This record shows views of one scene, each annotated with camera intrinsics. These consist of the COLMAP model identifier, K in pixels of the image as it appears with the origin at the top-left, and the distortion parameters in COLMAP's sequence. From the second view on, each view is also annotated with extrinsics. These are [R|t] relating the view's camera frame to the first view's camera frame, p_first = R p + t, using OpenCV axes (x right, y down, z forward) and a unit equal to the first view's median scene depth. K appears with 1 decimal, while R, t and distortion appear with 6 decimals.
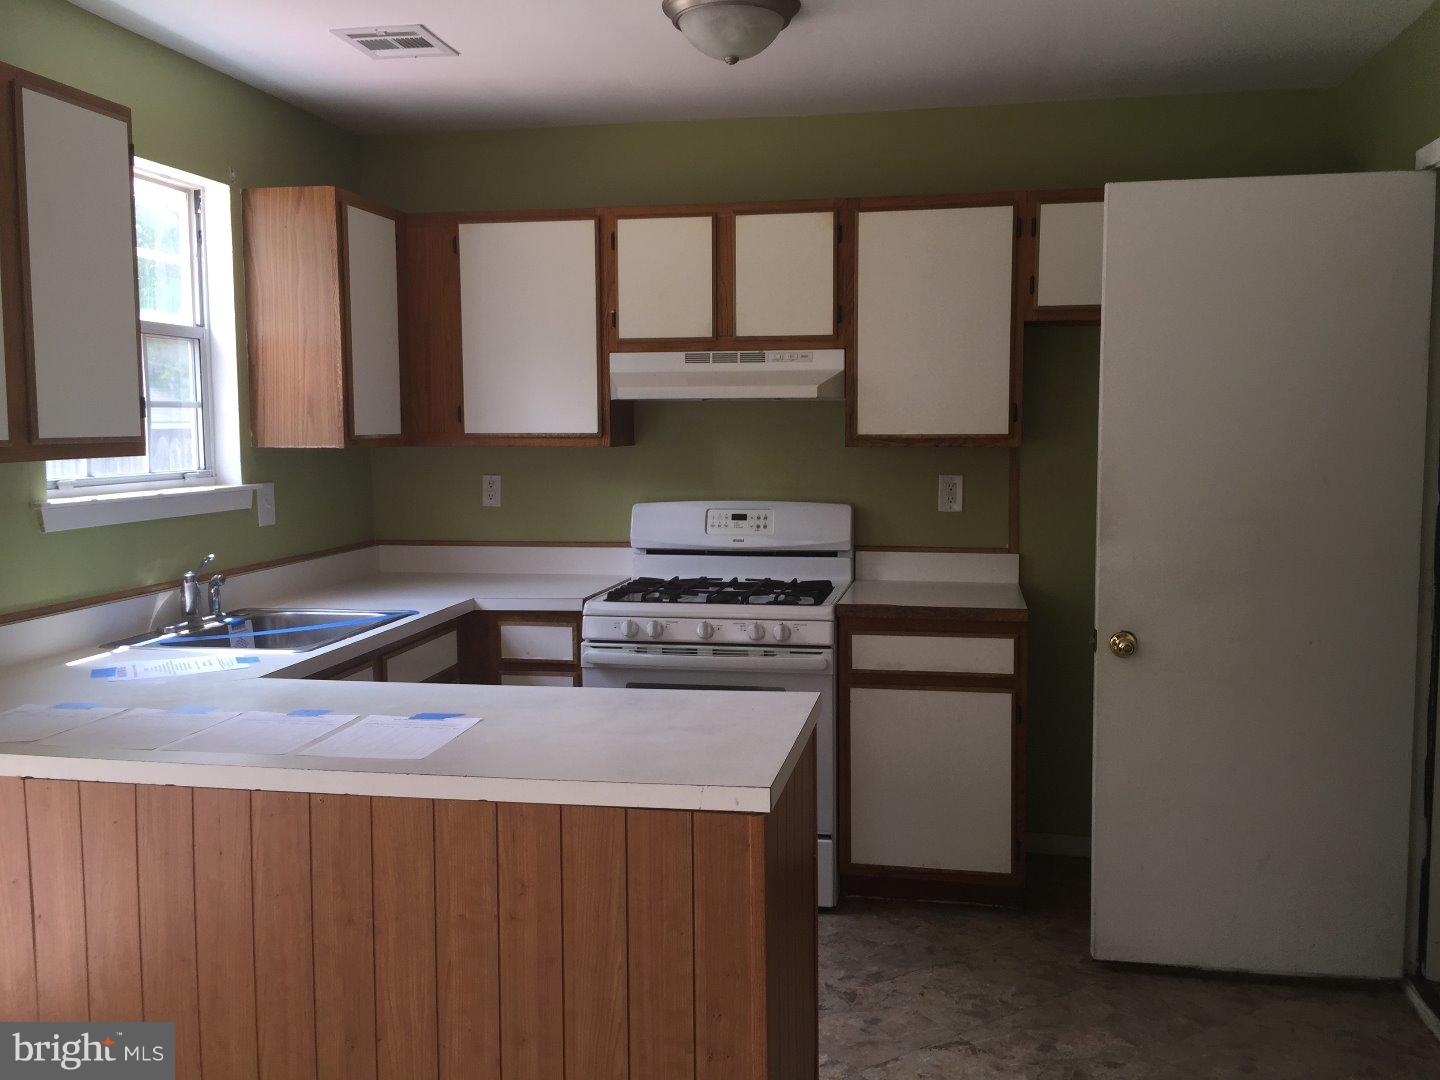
lens RADIAL K [[1198.4, 0, 720.0], [0, 1198.4, 540.0], [0, 0, 1]] dist [0.033731, 0.000036]
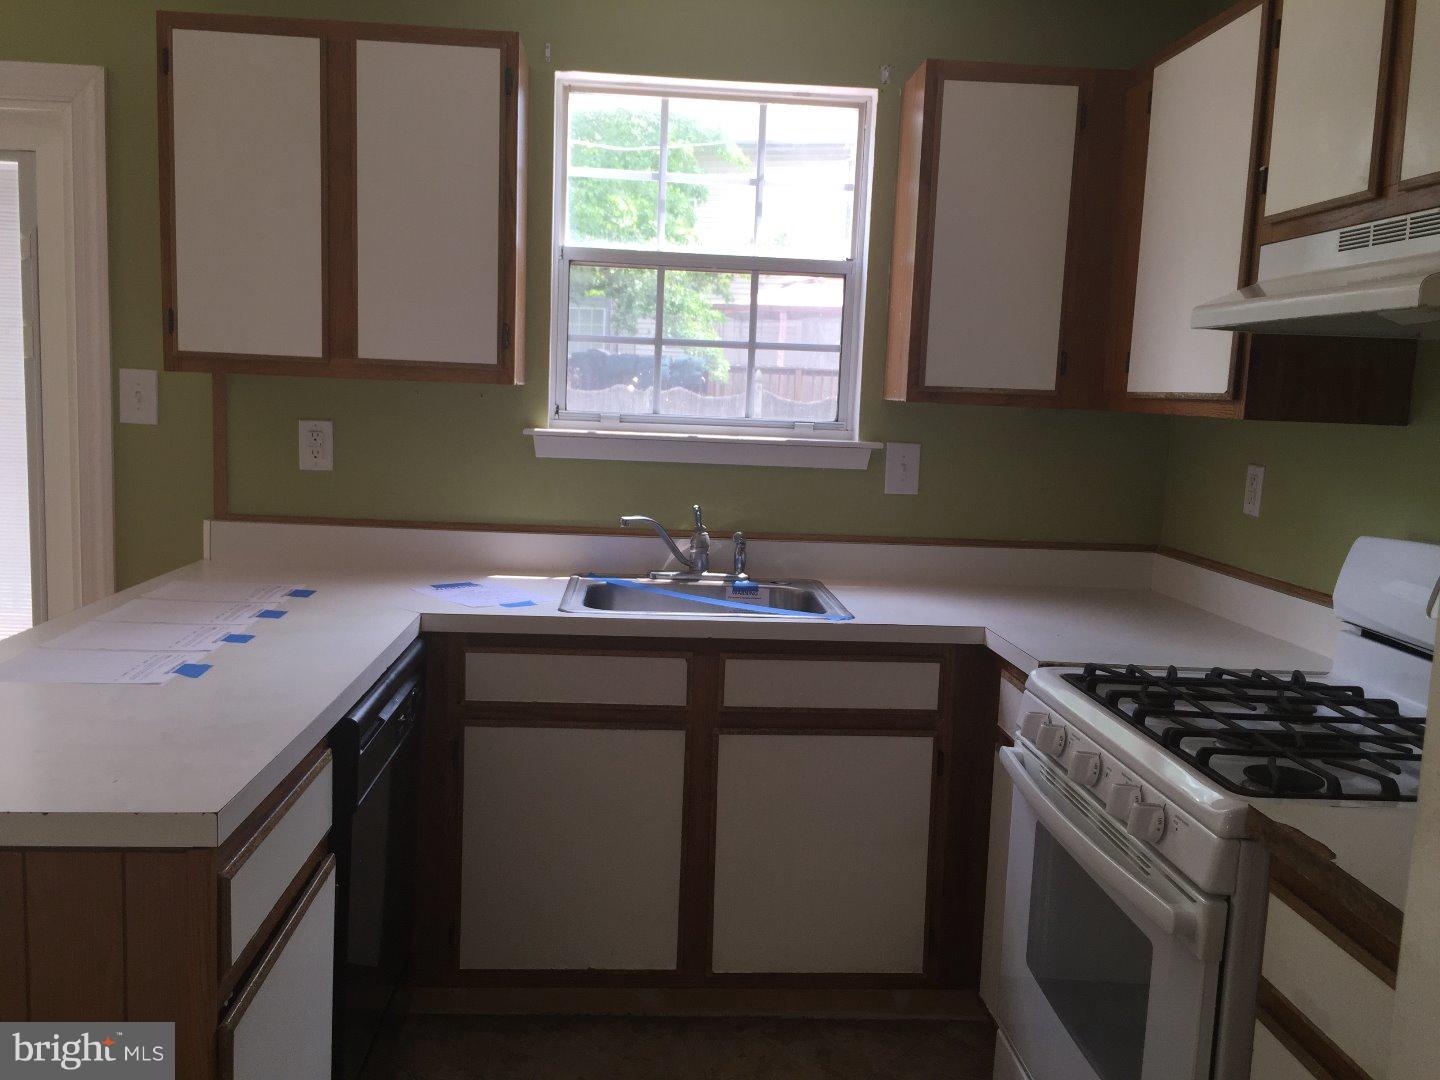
lens RADIAL K [[1251.5, 0, 720.0], [0, 1251.5, 540.0], [0, 0, 1]] dist [0.007921, -0.000061]
pose [[0.212232, 0.133667, -0.968035, 0.445571], [-0.129869, 0.985672, 0.107630, -0.058003], [0.968551, 0.102875, 0.226550, 0.689400]]
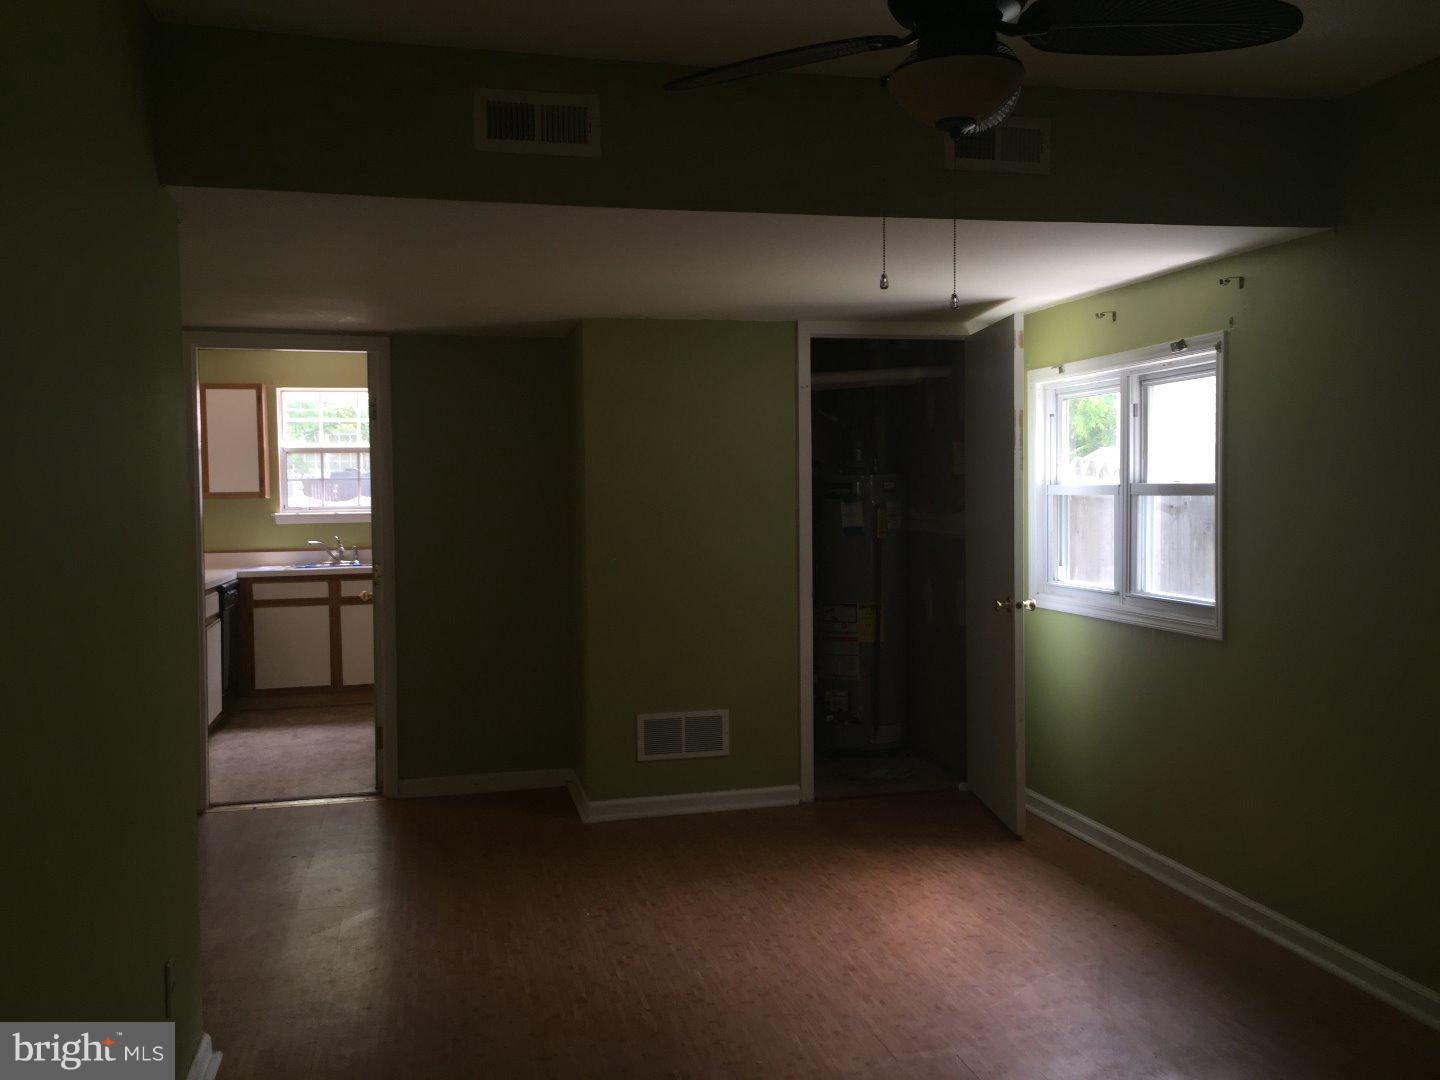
lens RADIAL K [[1198.4, 0, 720.0], [0, 1198.4, 540.0], [0, 0, 1]] dist [0.033731, 0.000036]
pose [[0.390601, 0.039669, -0.919705, 1.994609], [-0.074046, 0.997188, 0.011564, -0.063159], [0.917577, 0.063584, 0.392440, 0.634926]]
